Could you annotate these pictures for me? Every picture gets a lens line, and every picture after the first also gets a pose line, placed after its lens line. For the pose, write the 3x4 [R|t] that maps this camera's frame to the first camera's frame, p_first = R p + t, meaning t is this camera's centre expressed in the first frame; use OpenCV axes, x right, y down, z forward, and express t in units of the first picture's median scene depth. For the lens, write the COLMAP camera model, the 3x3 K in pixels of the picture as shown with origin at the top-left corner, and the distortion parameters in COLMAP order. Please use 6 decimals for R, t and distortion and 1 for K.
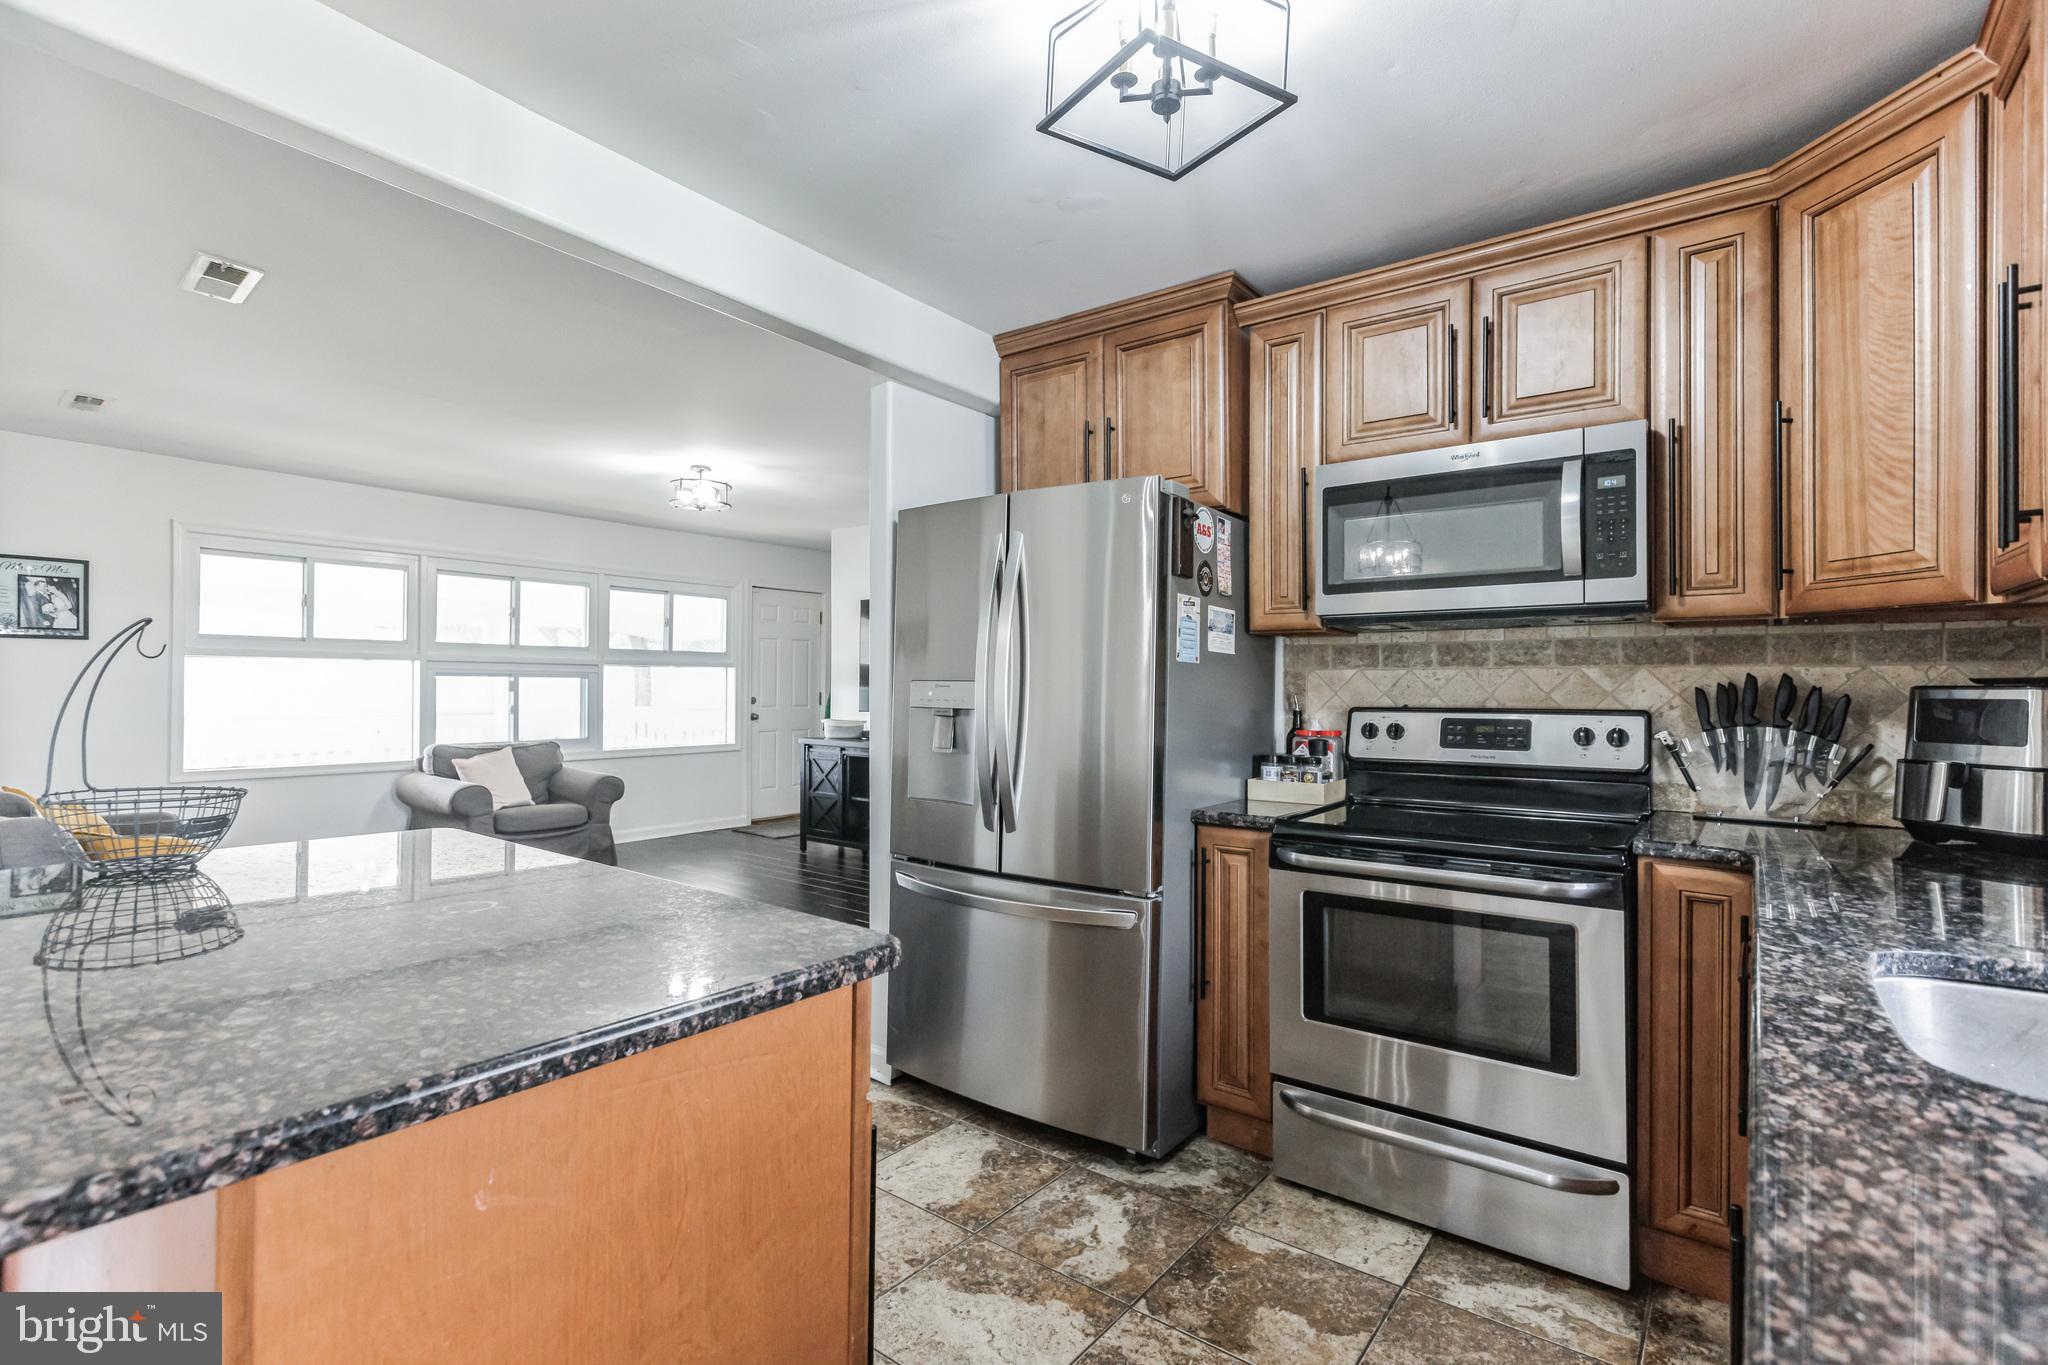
lens RADIAL K [[936.8, 0, 1044.1], [0, 936.8, 670.9], [0, 0, 1]] dist [0.010269, -0.000003]
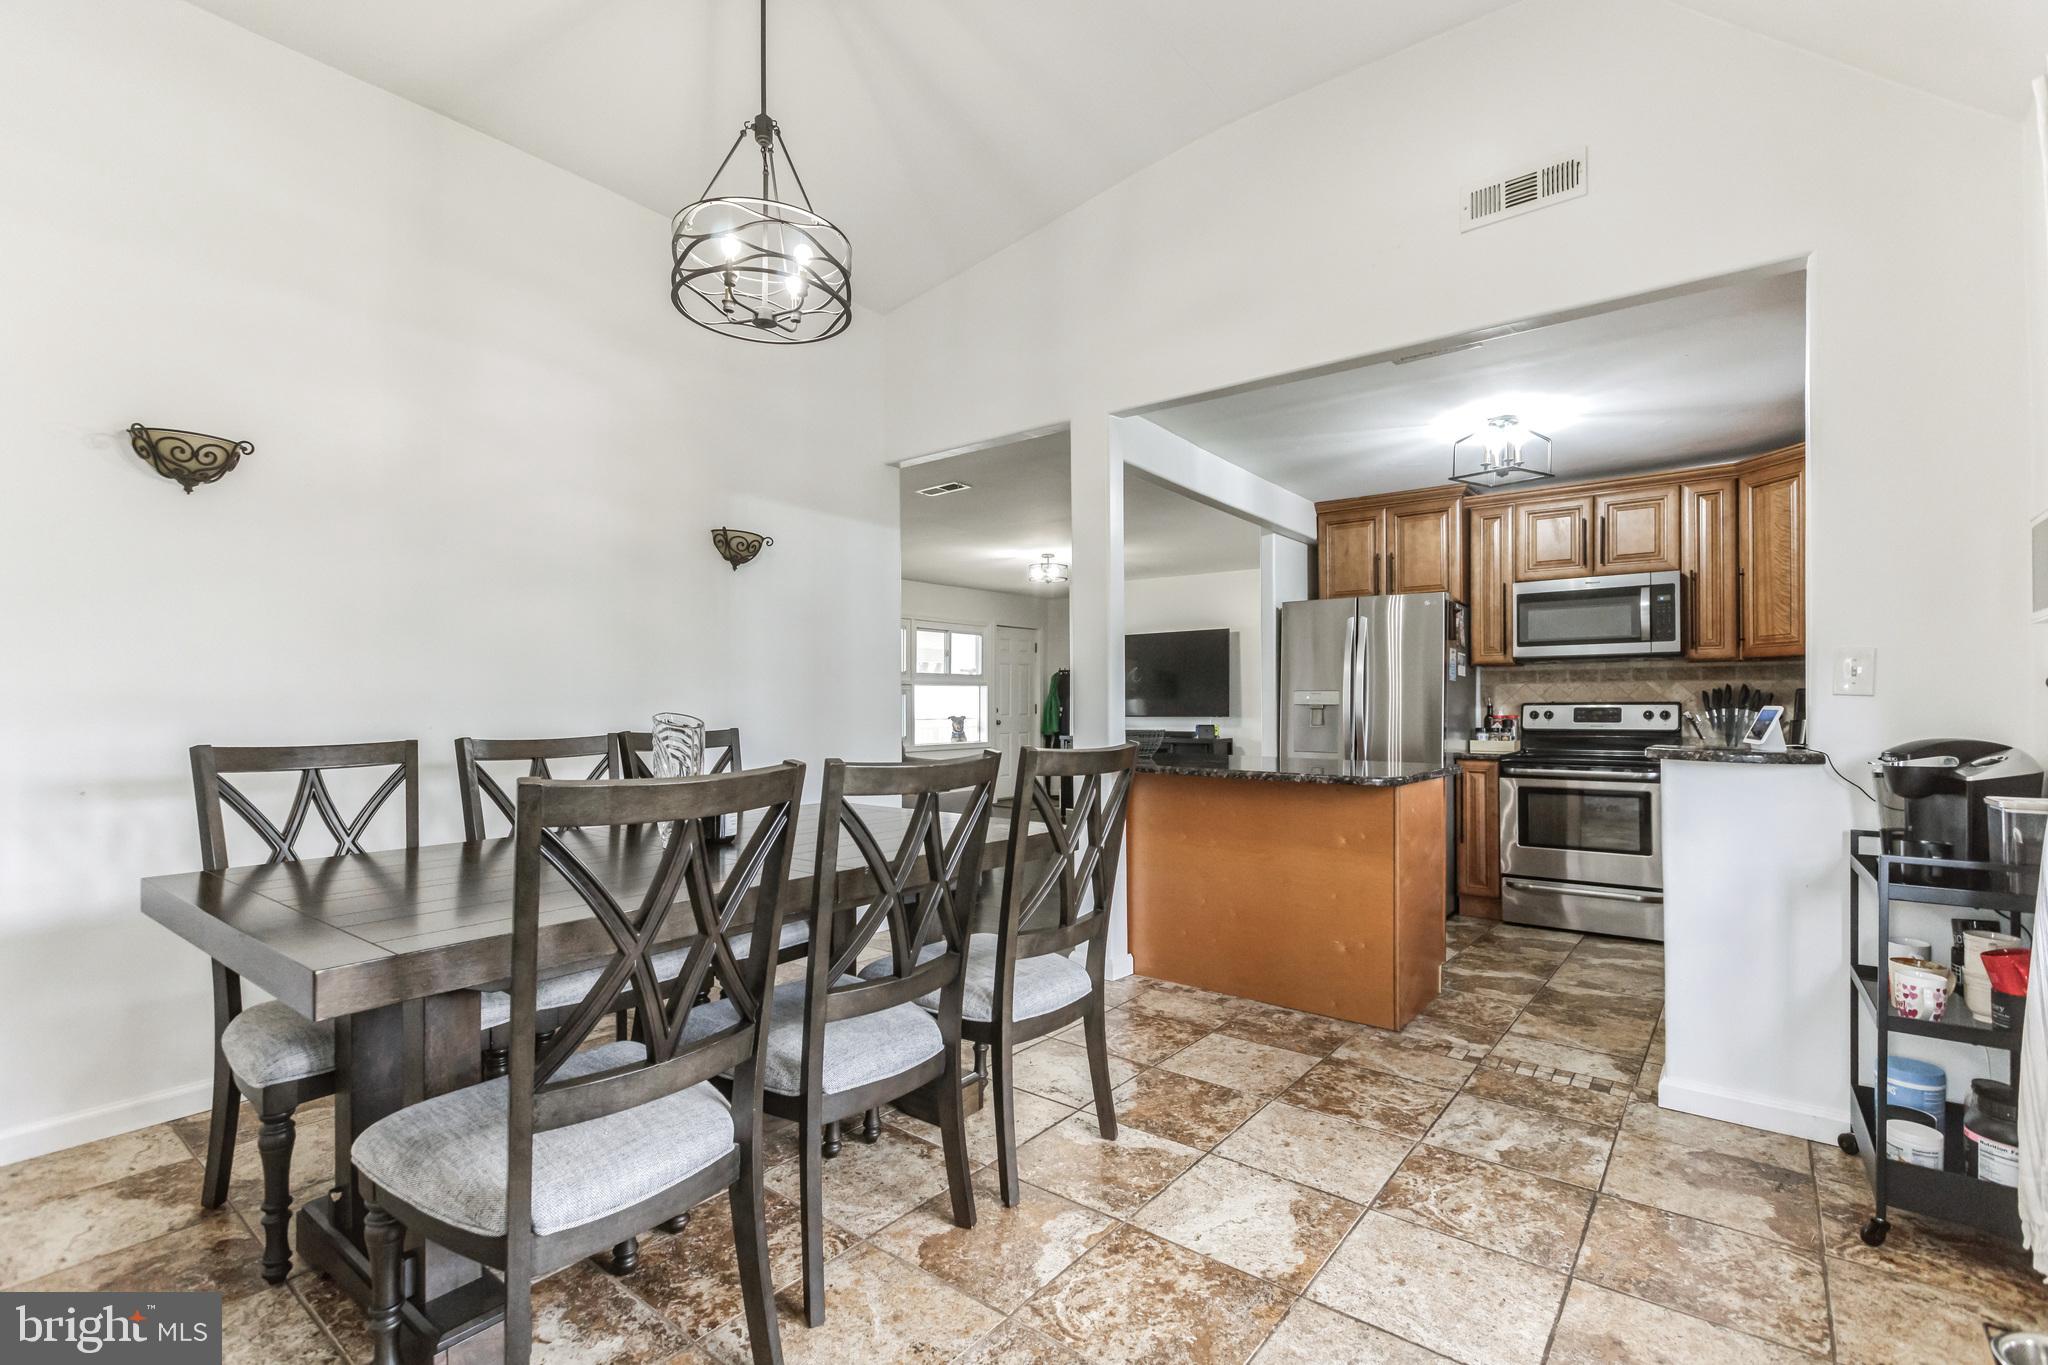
lens RADIAL K [[922.6, 0, 1031.0], [0, 922.6, 693.8], [0, 0, 1]] dist [-0.000666, -0.000574]
pose [[0.999695, -0.006487, -0.023832, -0.730243], [0.006619, 0.999963, 0.005469, 0.002617], [0.023796, -0.005625, 0.999701, -1.053942]]
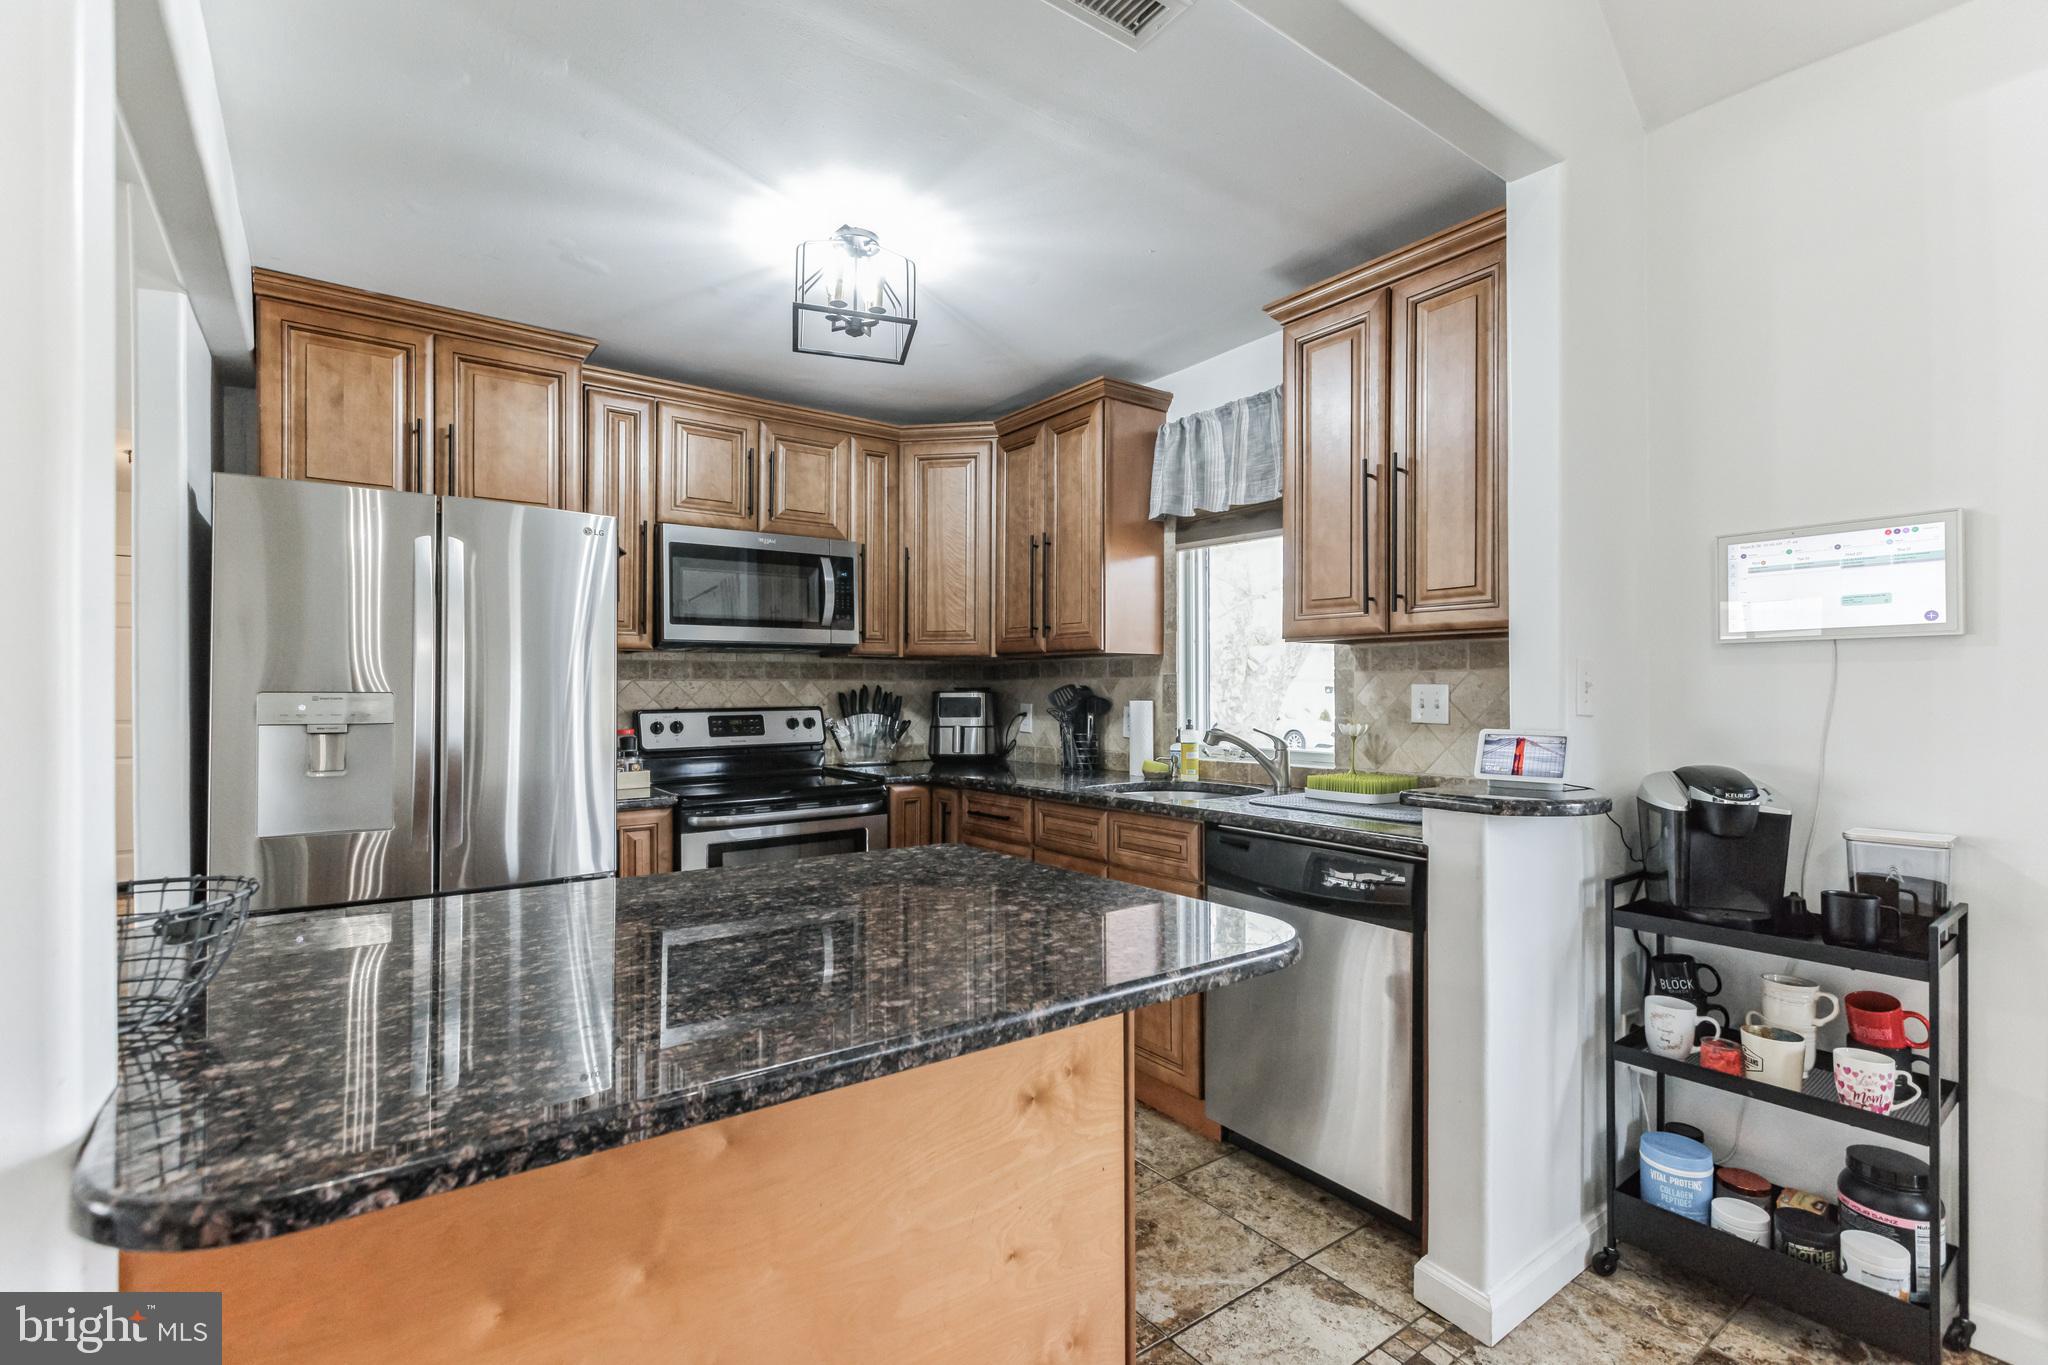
lens RADIAL K [[922.6, 0, 1031.0], [0, 922.6, 693.8], [0, 0, 1]] dist [-0.000666, -0.000574]
pose [[0.295375, -0.012788, 0.955296, -0.799369], [-0.013349, 0.999758, 0.017510, -0.014073], [-0.955288, -0.017924, 0.295133, 0.146600]]
